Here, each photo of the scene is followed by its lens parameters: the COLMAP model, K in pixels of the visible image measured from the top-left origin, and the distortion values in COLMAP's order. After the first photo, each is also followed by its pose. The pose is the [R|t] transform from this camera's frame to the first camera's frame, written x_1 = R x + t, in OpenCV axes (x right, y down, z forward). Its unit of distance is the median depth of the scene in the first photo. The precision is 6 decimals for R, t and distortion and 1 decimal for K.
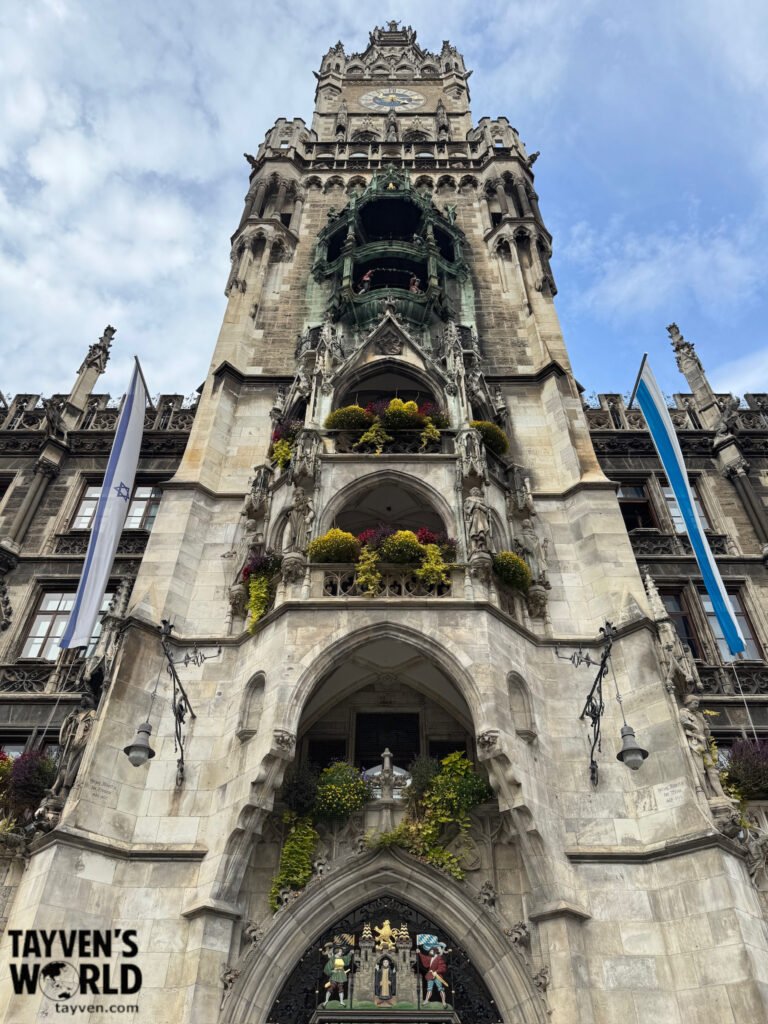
lens RADIAL K [[728.4, 0, 386.9], [0, 728.4, 512.9], [0, 0, 1]] dist [0.012894, -0.004792]
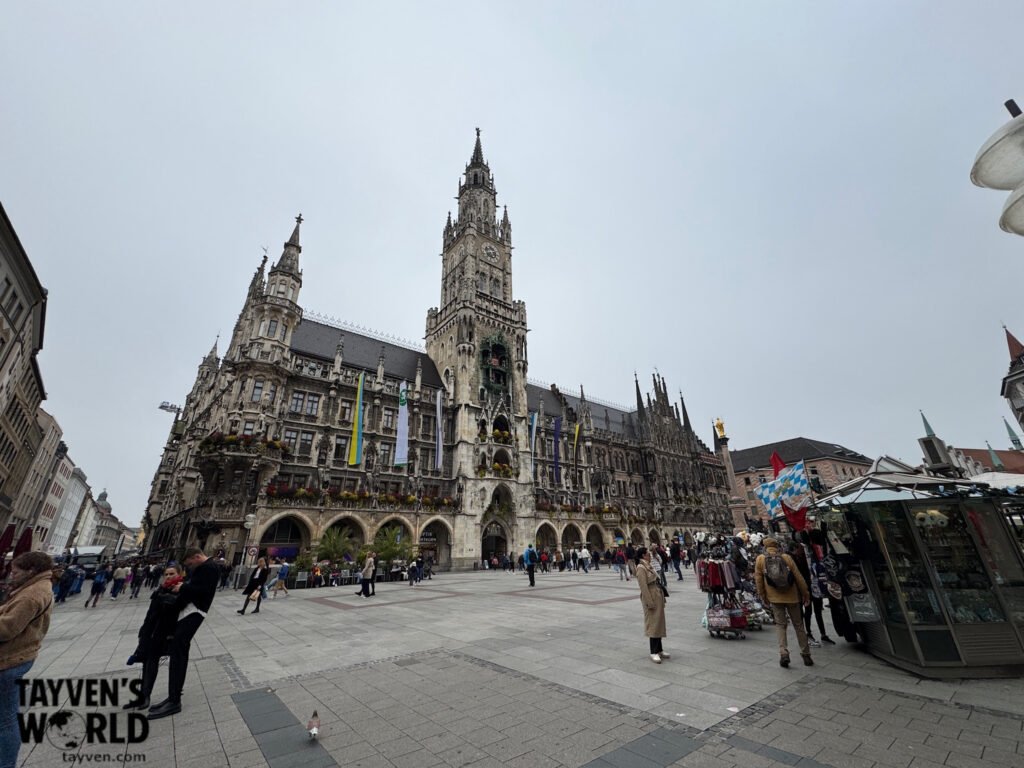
lens RADIAL K [[405.0, 0, 509.7], [0, 405.0, 384.8], [0, 0, 1]] dist [-0.000276, -0.000002]
pose [[0.781181, 0.212134, 0.587159, -1.963023], [-0.407431, 0.885837, 0.222021, -1.257475], [-0.473028, -0.412665, 0.778429, -1.270873]]
